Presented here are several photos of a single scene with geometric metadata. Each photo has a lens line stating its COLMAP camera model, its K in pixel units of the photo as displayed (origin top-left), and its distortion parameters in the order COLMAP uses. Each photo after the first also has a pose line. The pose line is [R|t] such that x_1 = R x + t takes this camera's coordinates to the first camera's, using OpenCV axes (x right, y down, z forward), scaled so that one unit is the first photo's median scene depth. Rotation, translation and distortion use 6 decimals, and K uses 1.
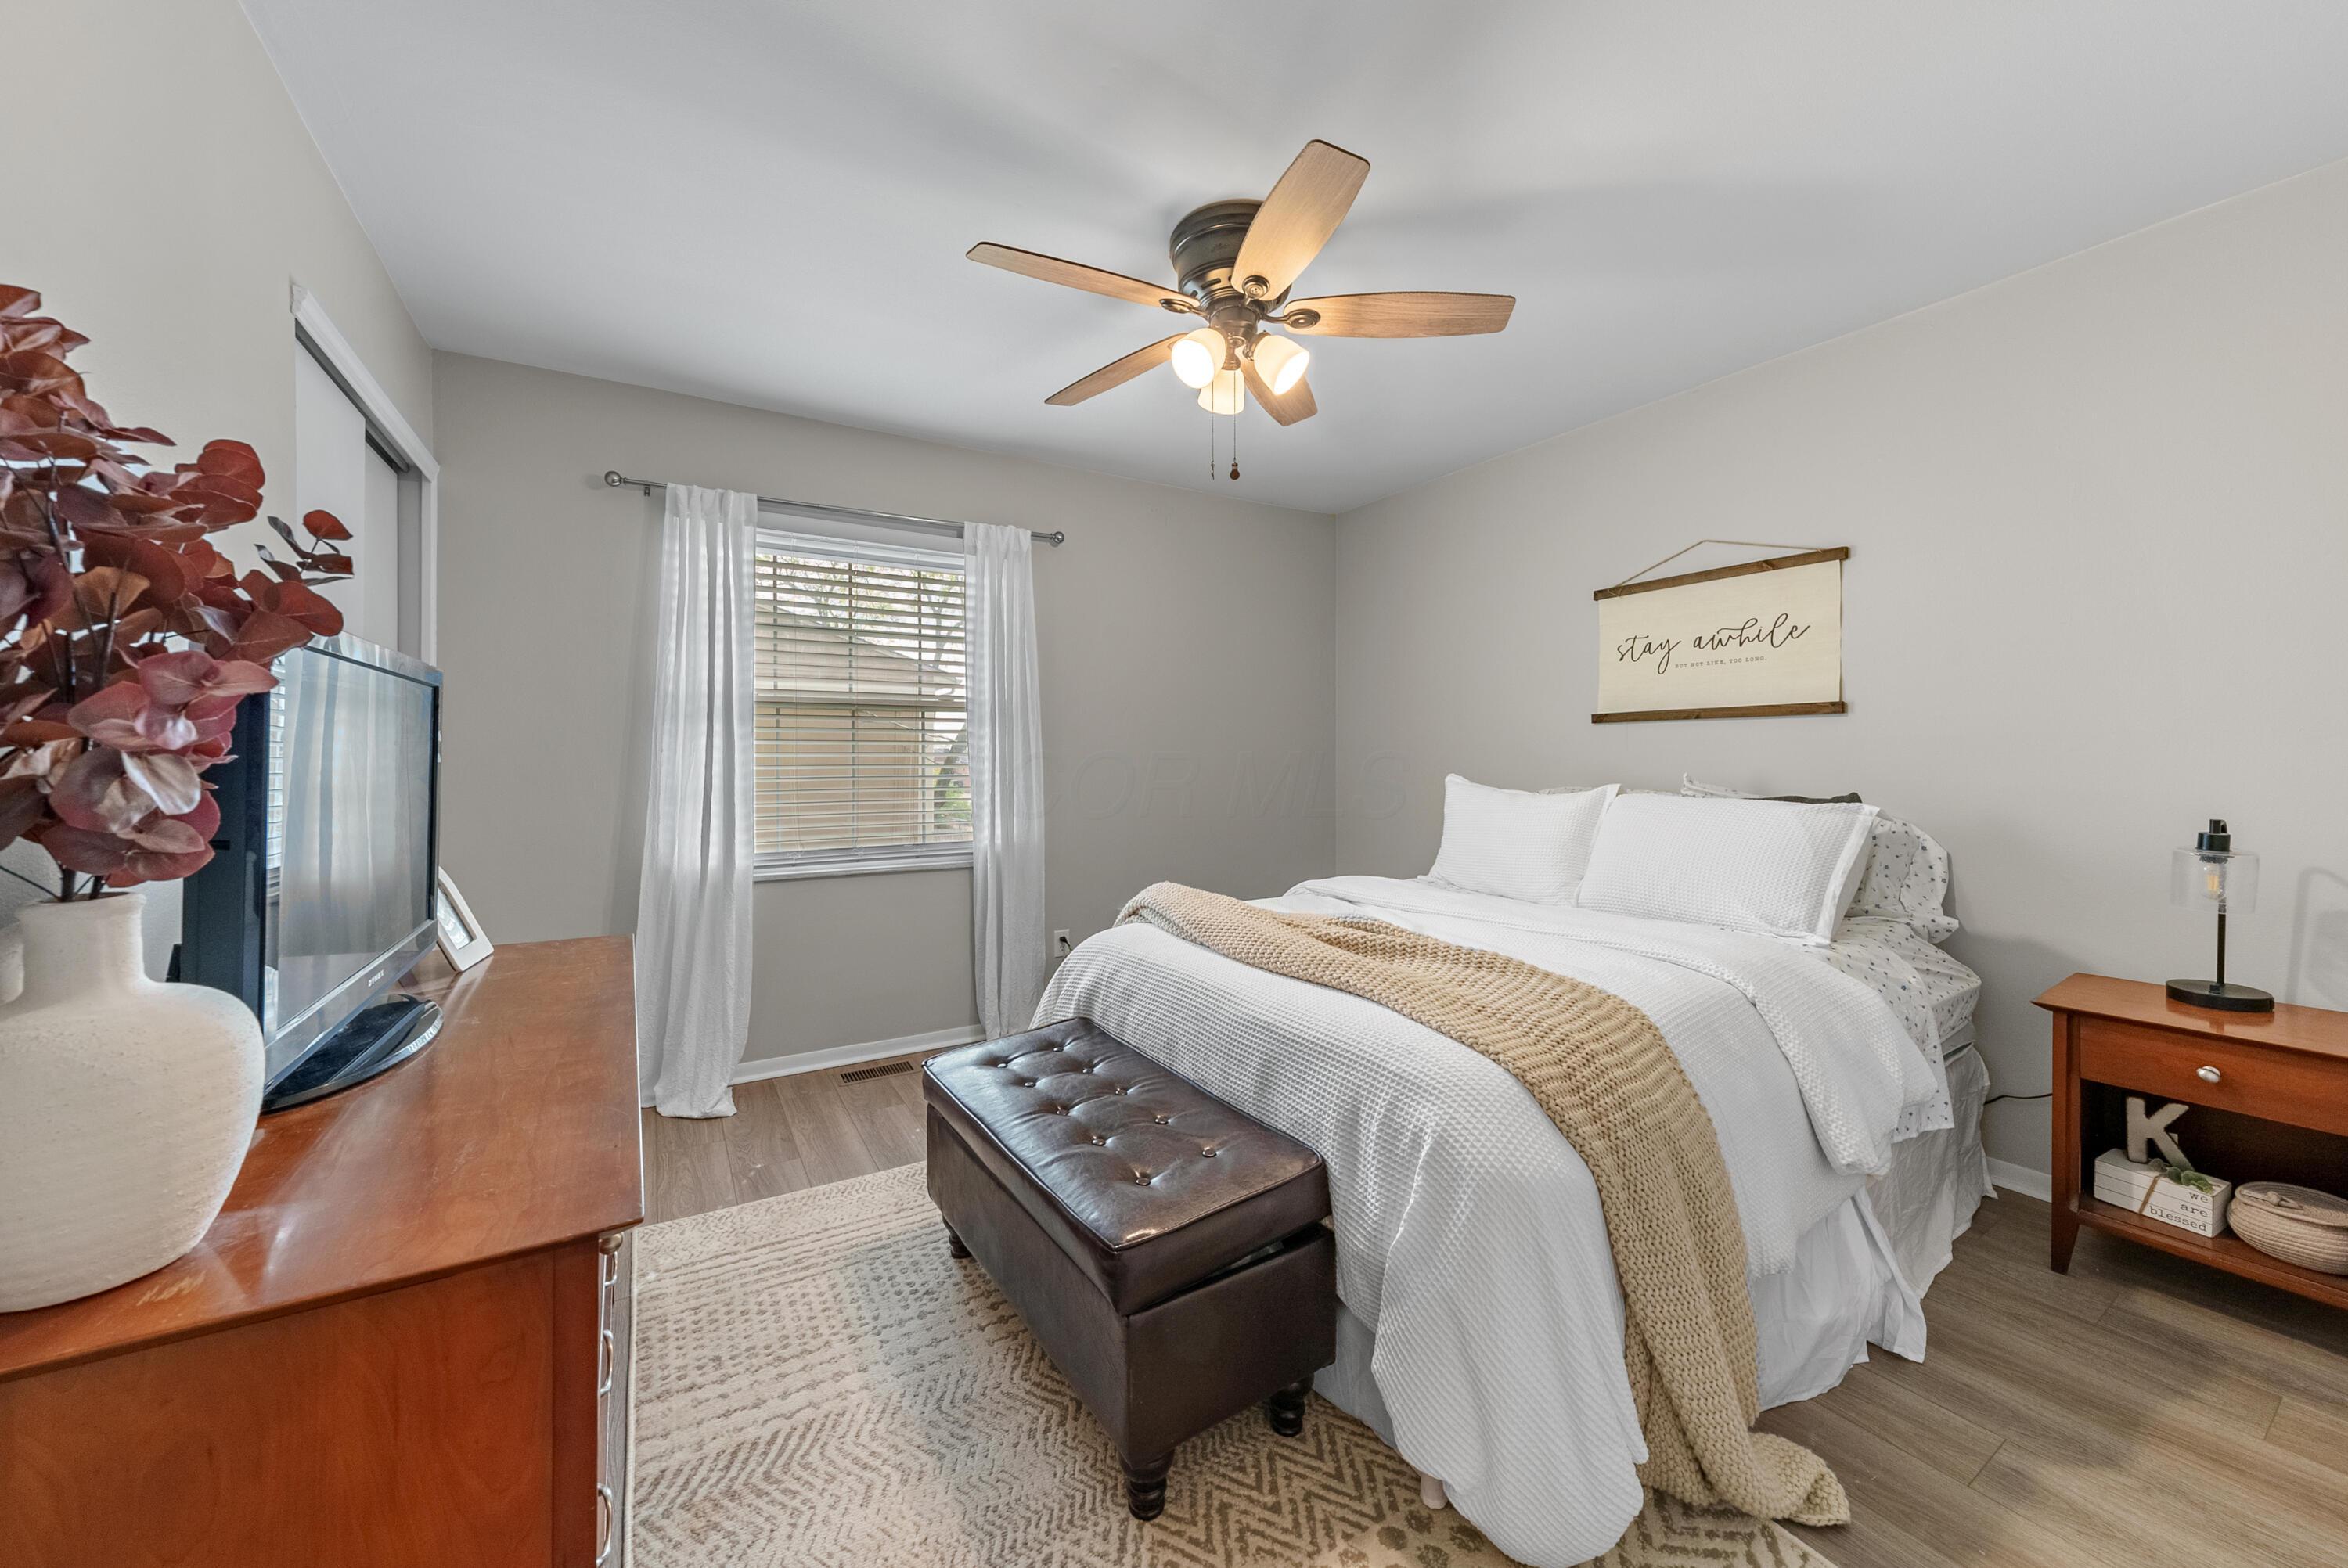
lens RADIAL K [[864.0, 0, 1171.2], [0, 864.0, 770.2], [0, 0, 1]] dist [-0.003377, -0.000183]
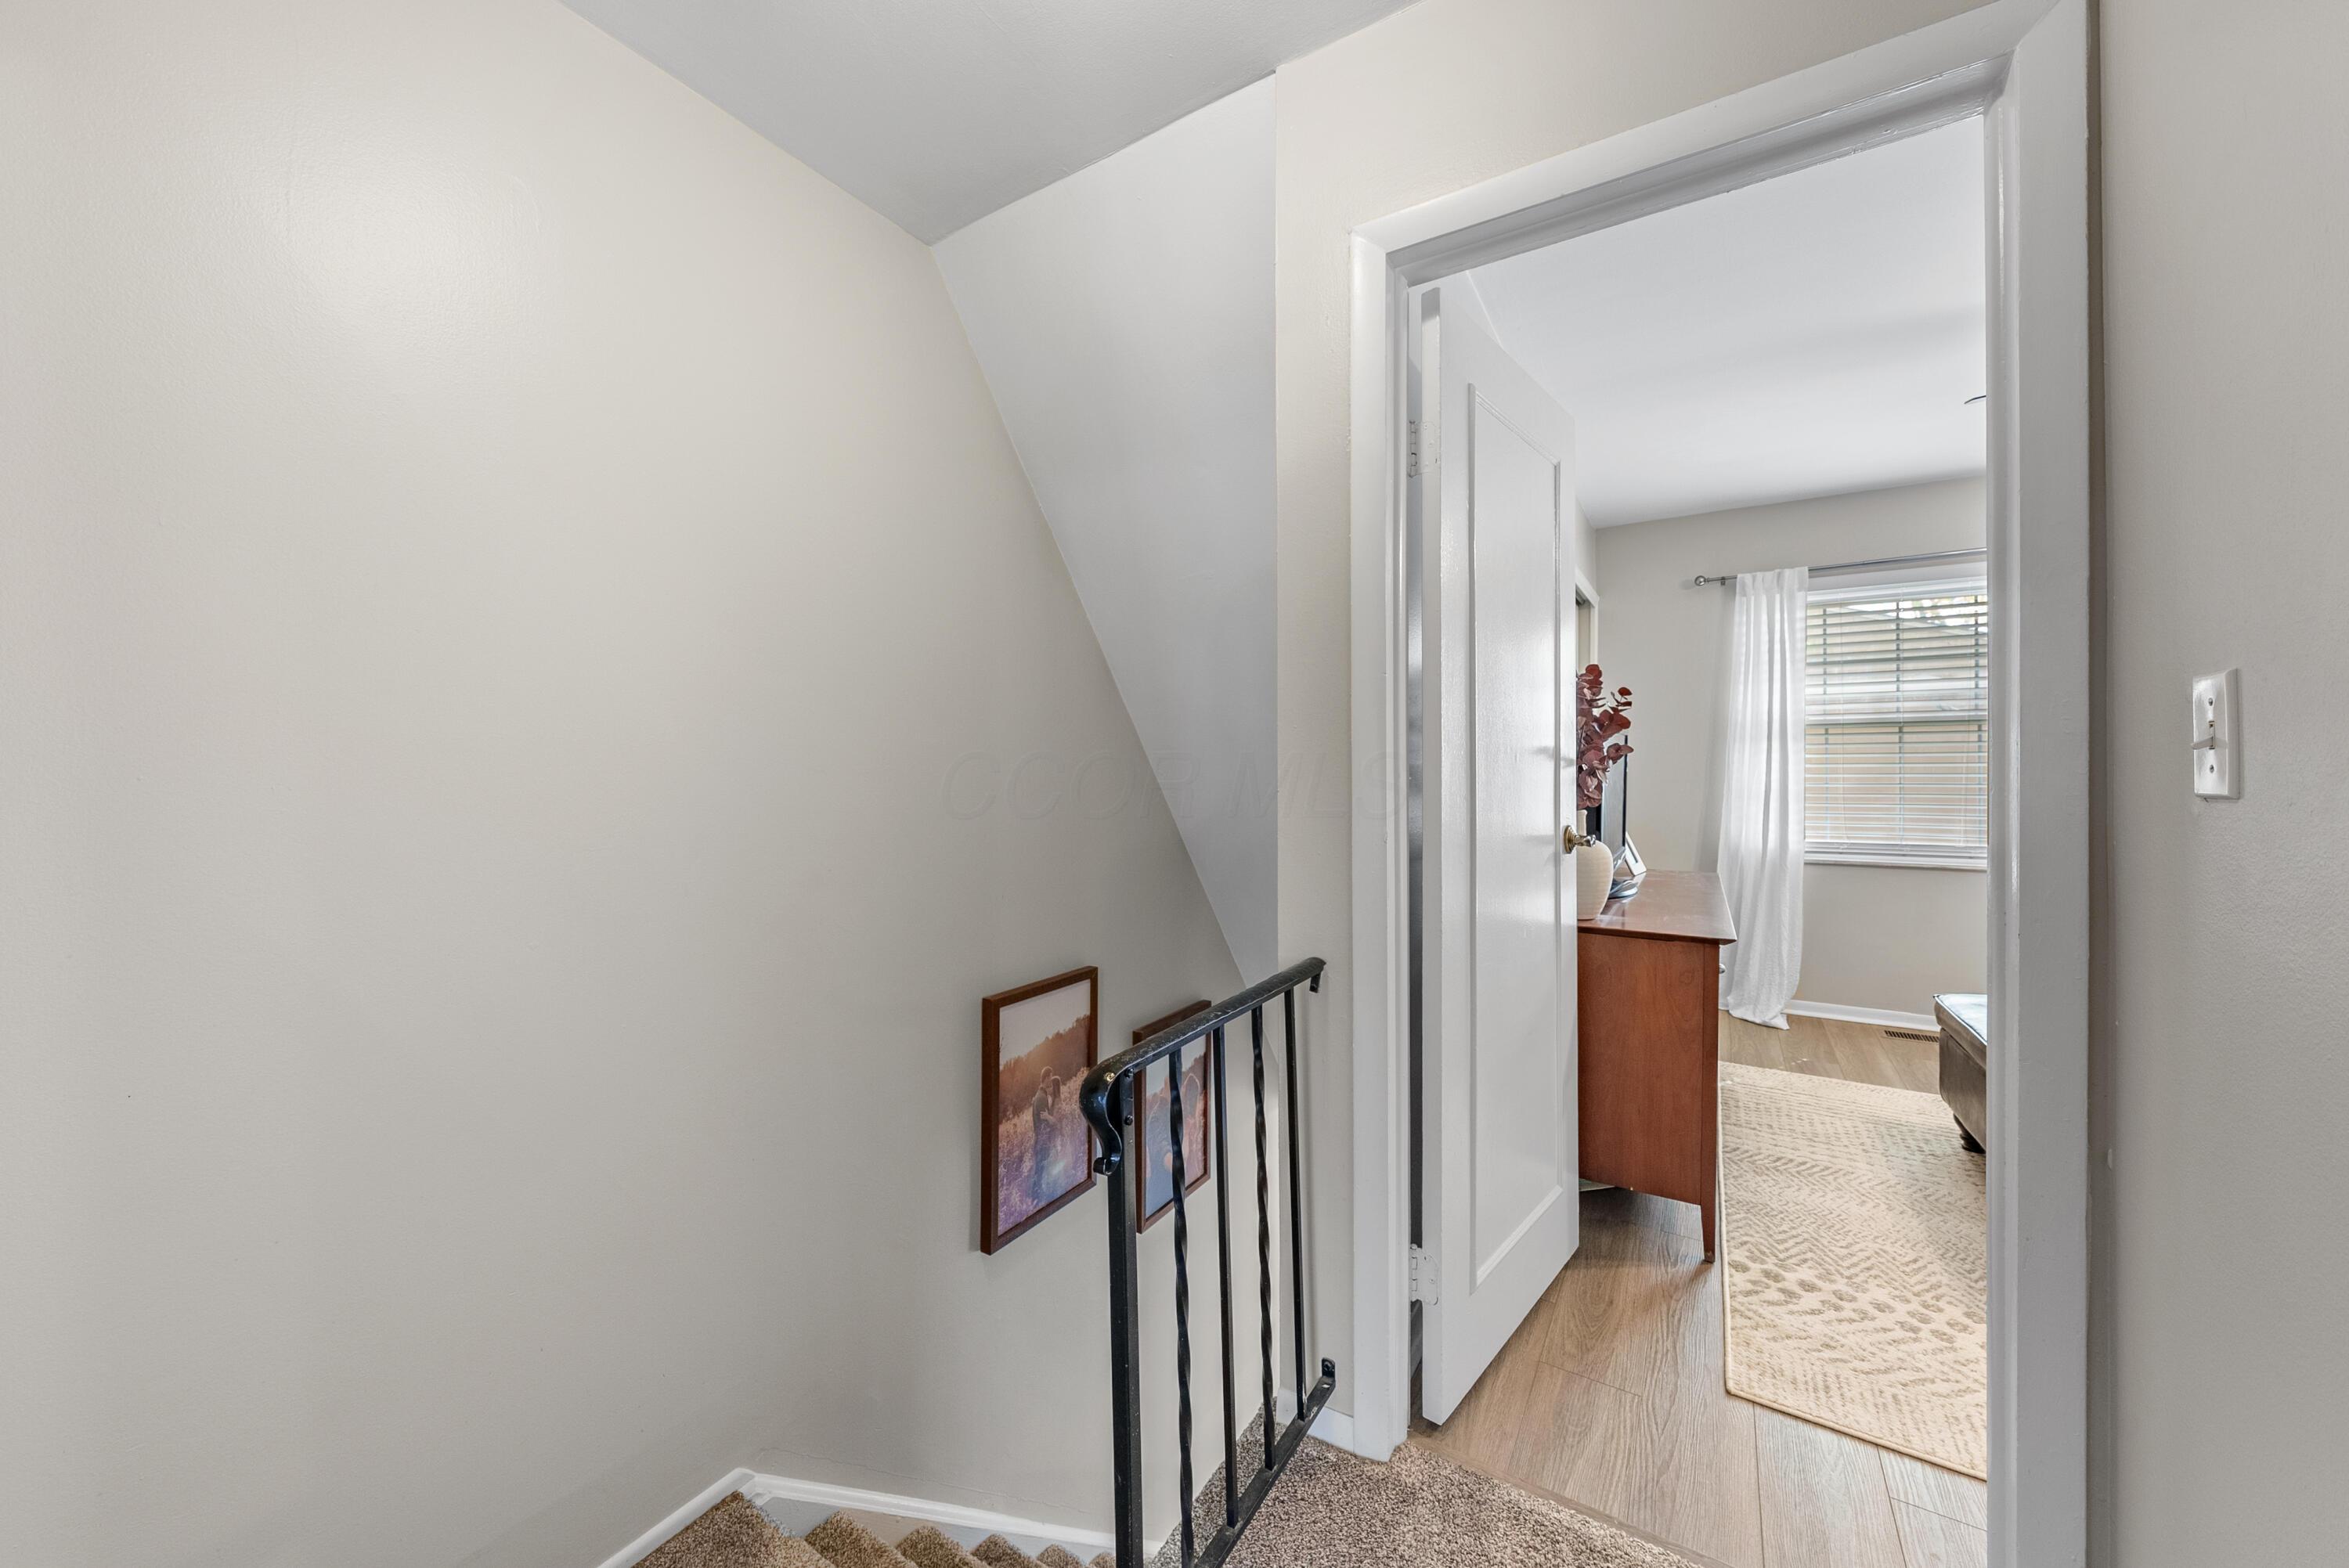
lens RADIAL K [[864.4, 0, 1182.6], [0, 864.4, 768.5], [0, 0, 1]] dist [-0.003377, -0.000183]
pose [[0.461255, -0.002891, -0.887263, 0.254507], [-0.006303, 0.999959, -0.006535, 0.001303], [0.887245, 0.008607, 0.461218, -0.463241]]
